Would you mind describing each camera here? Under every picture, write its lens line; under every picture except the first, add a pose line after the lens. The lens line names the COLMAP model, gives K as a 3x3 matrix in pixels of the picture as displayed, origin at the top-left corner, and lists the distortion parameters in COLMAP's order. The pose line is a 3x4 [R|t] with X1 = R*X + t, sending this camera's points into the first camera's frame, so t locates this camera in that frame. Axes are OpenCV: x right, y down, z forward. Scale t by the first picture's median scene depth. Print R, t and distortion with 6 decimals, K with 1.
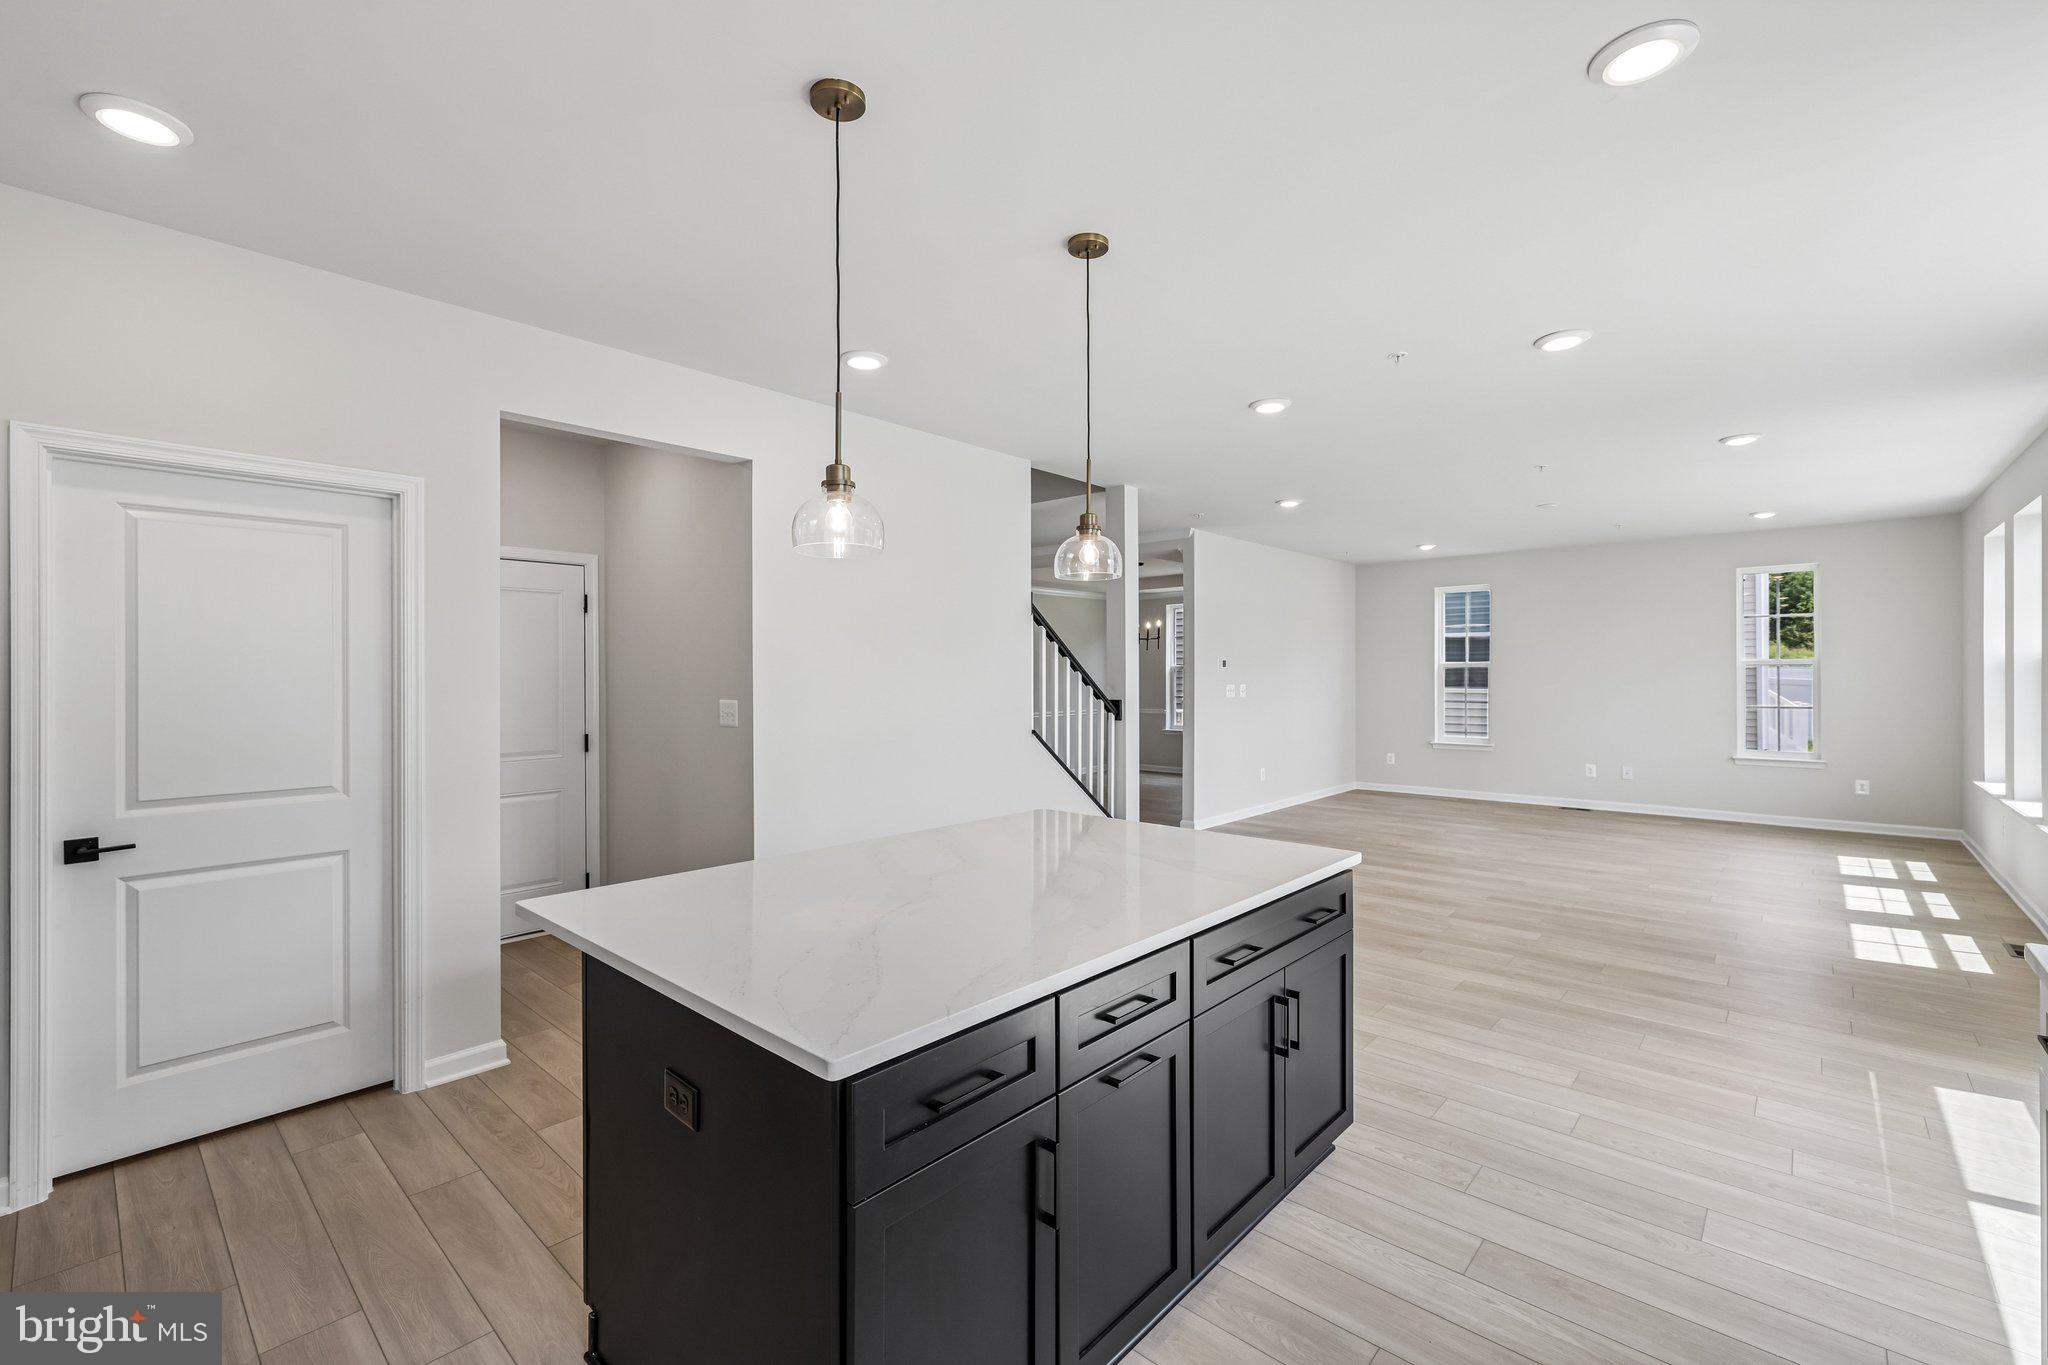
lens RADIAL K [[868.8, 0, 1017.0], [0, 868.8, 677.0], [0, 0, 1]] dist [-0.000621, 0.001407]
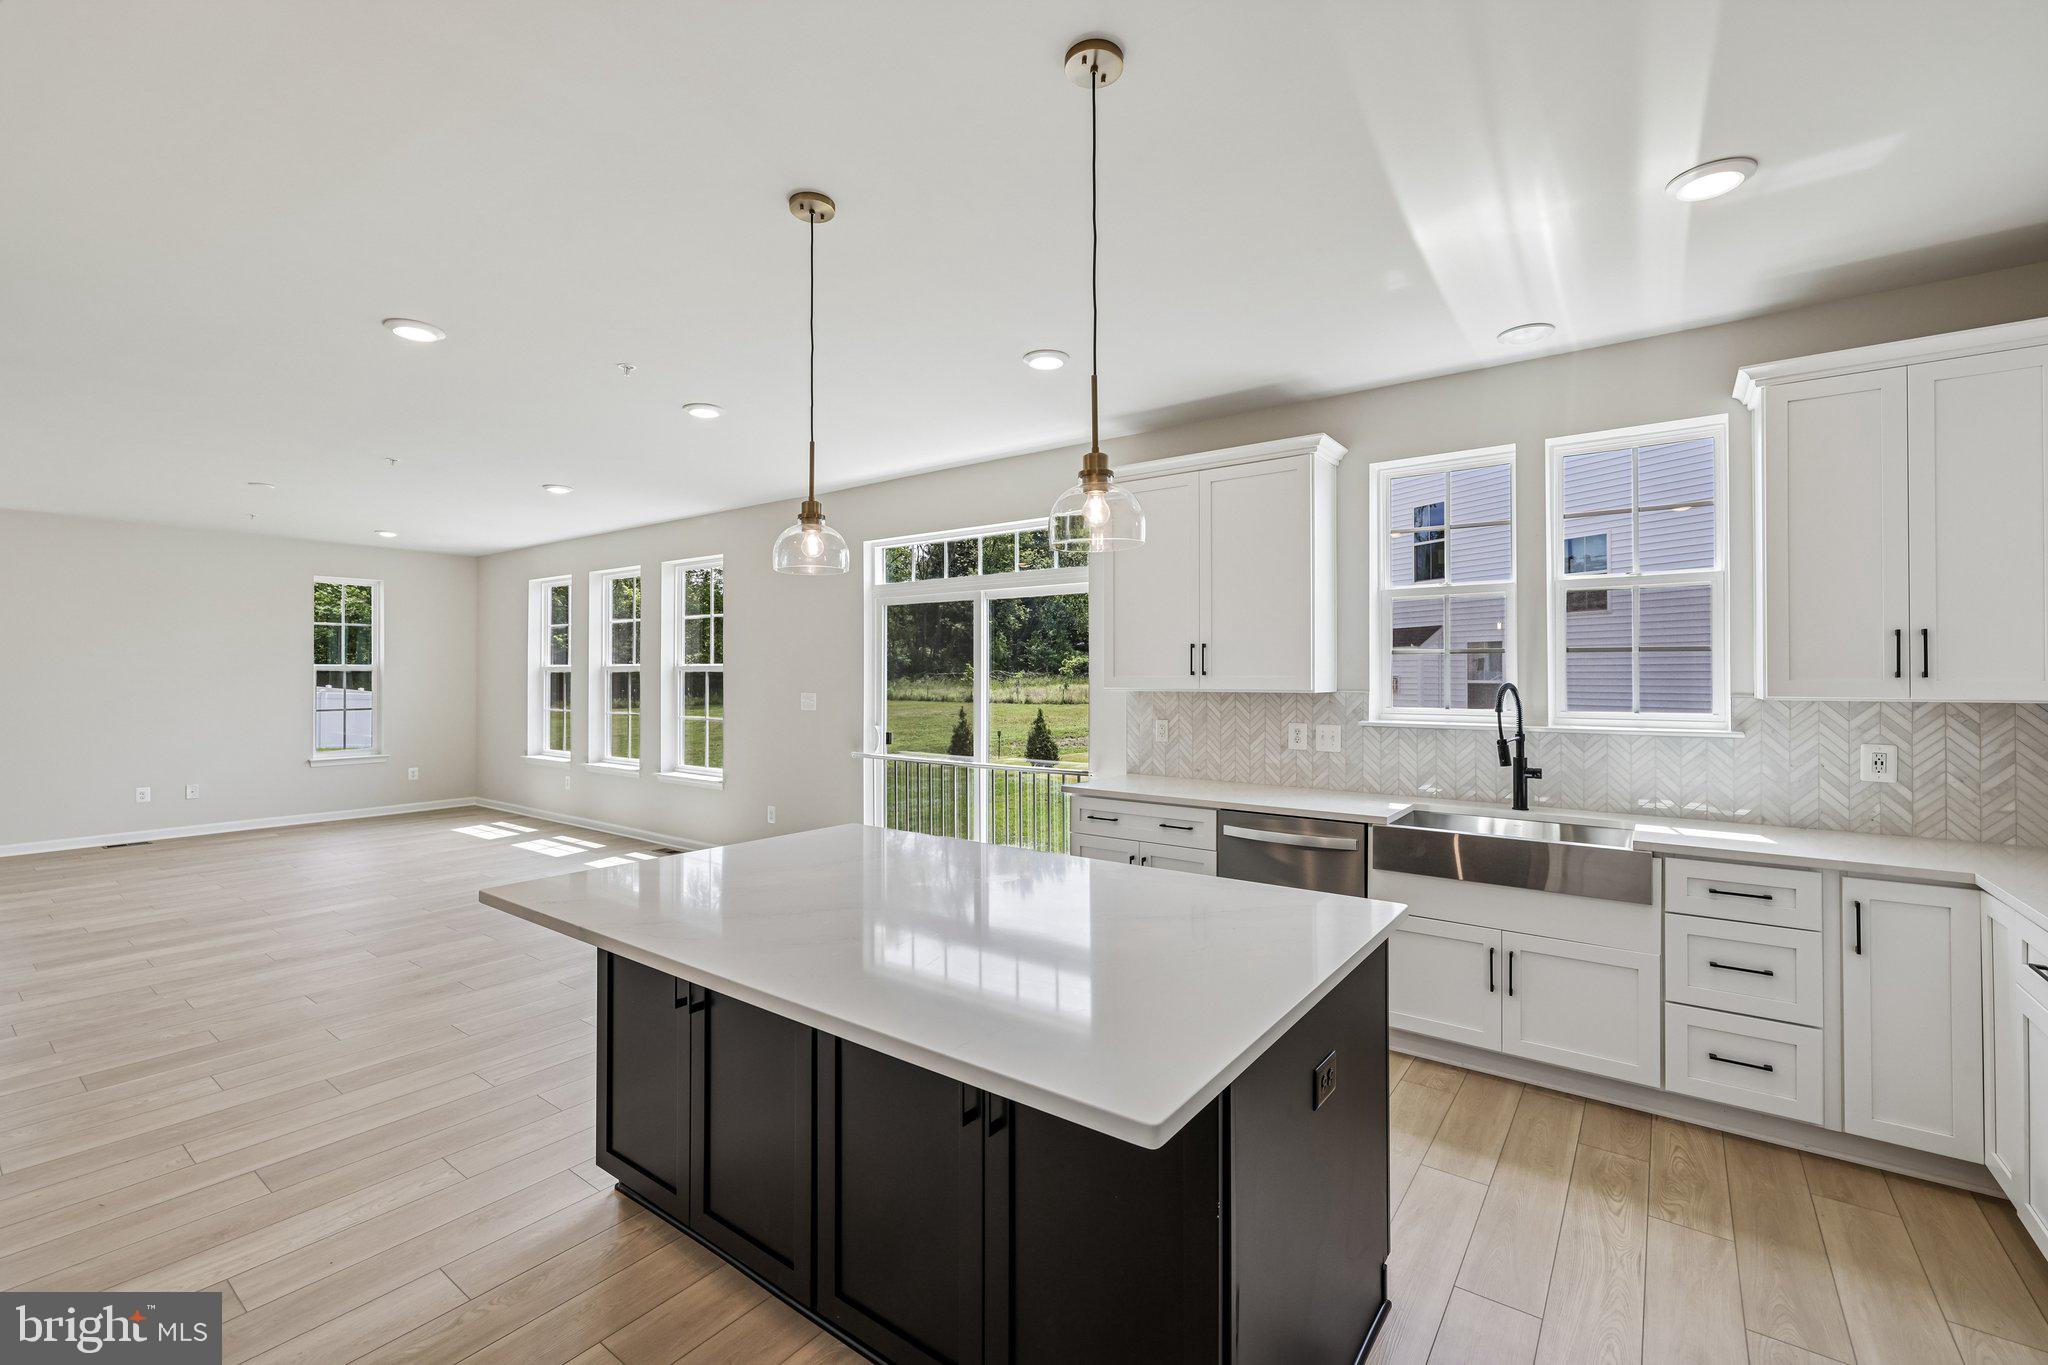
lens RADIAL K [[868.8, 0, 1007.7], [0, 868.8, 671.4], [0, 0, 1]] dist [-0.000621, 0.001407]
pose [[-0.093885, 0.009219, 0.995540, -0.383969], [0.001952, 0.999957, -0.009076, -0.000981], [-0.995581, 0.001092, -0.093899, 0.403484]]
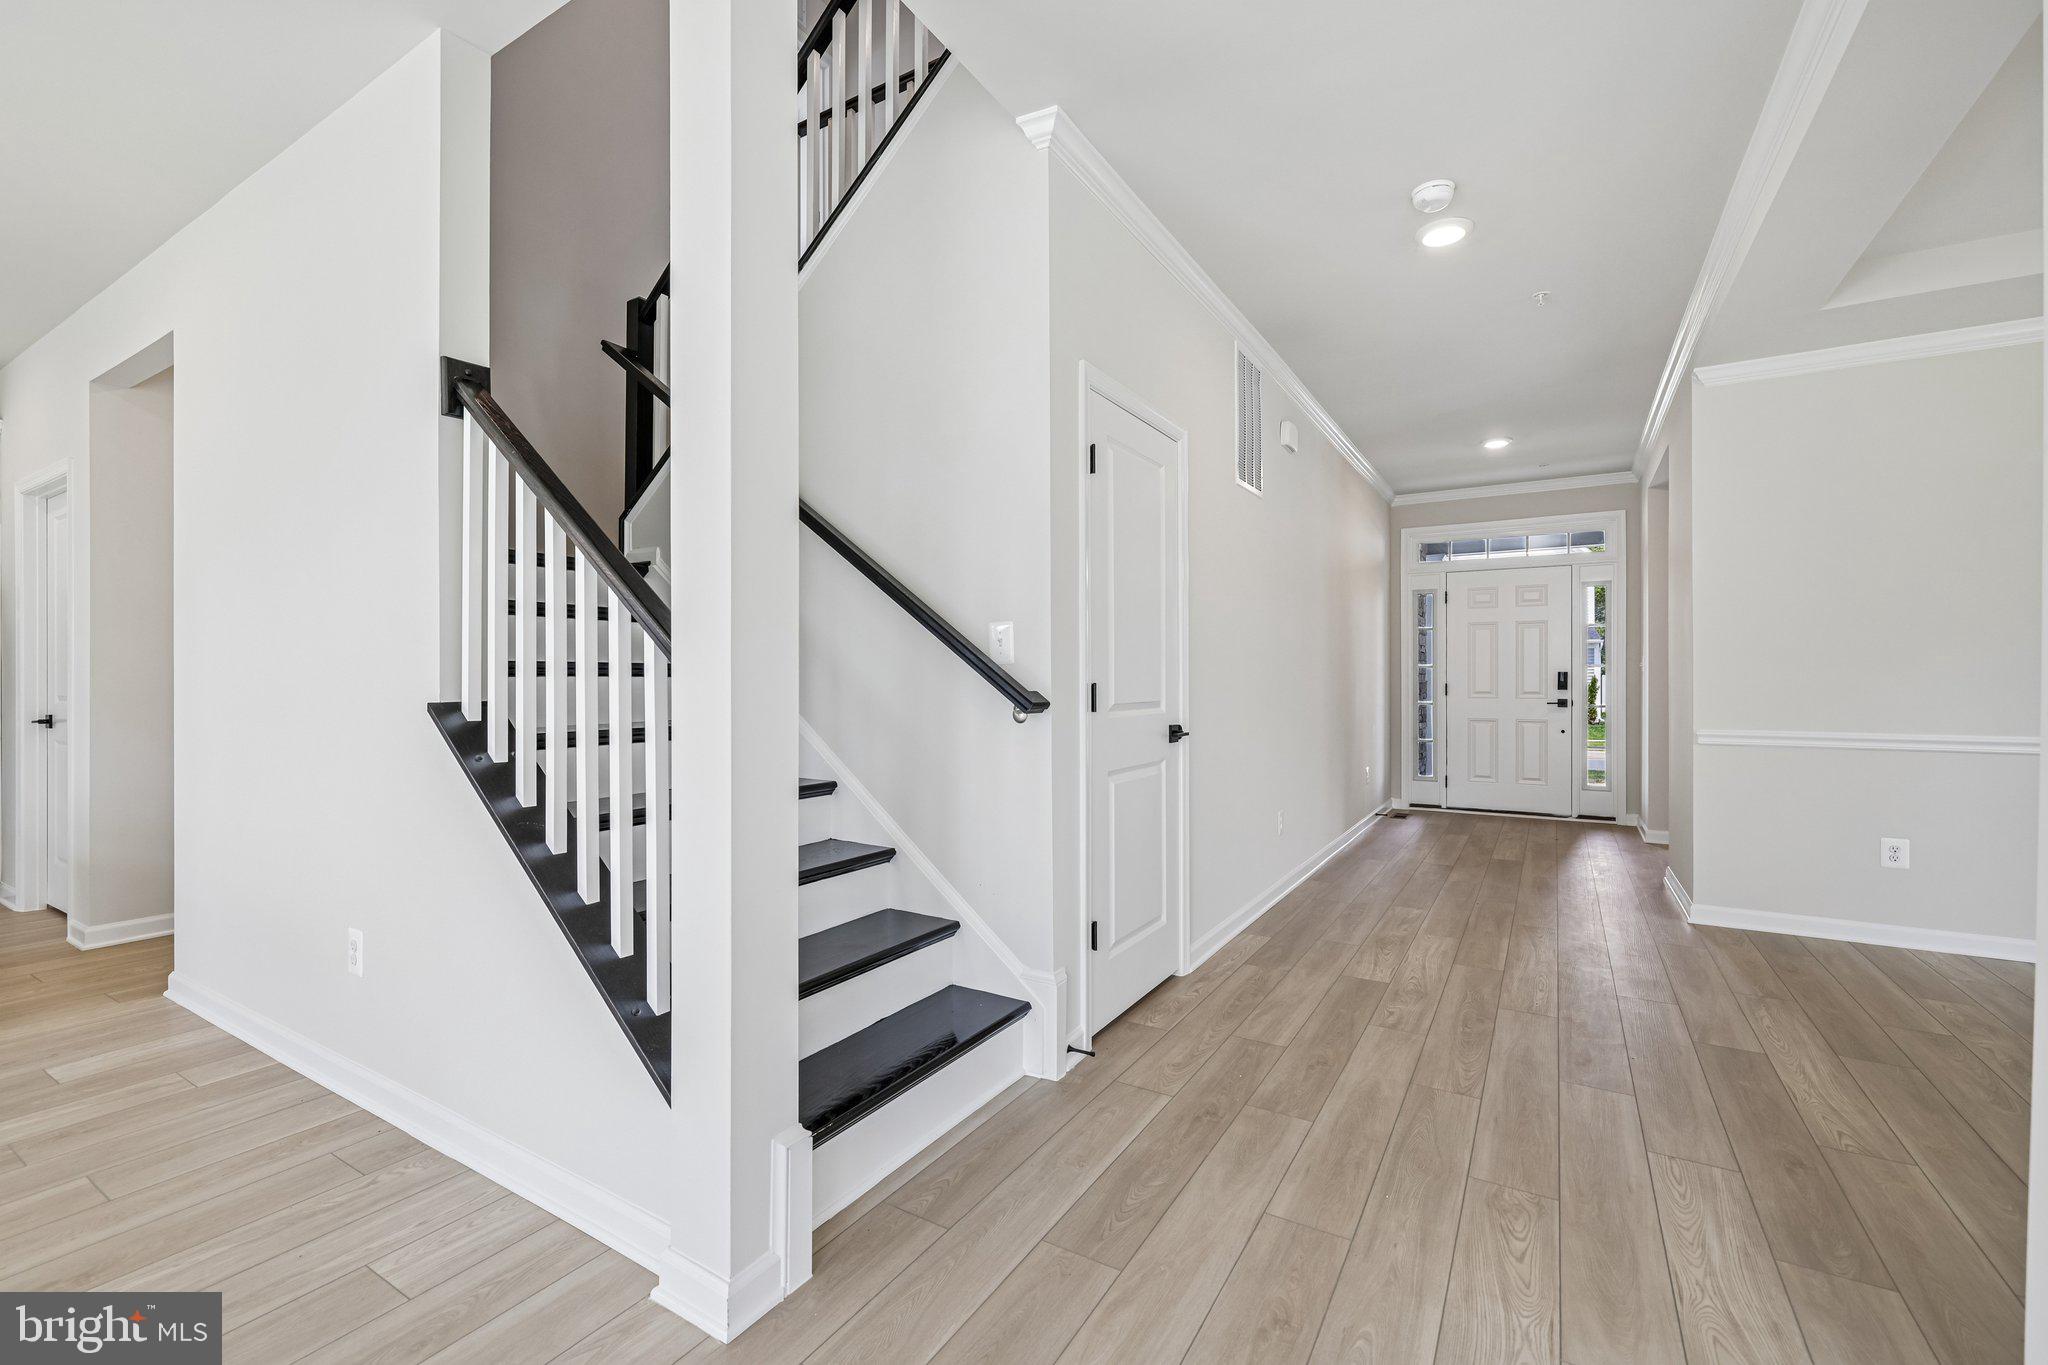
lens RADIAL K [[868.8, 0, 1011.2], [0, 868.8, 681.9], [0, 0, 1]] dist [-0.000621, 0.001407]
pose [[0.185685, 0.002515, -0.982606, 0.429275], [-0.006511, 0.999978, 0.001329, 0.044925], [0.982588, 0.006151, 0.185697, 1.106065]]
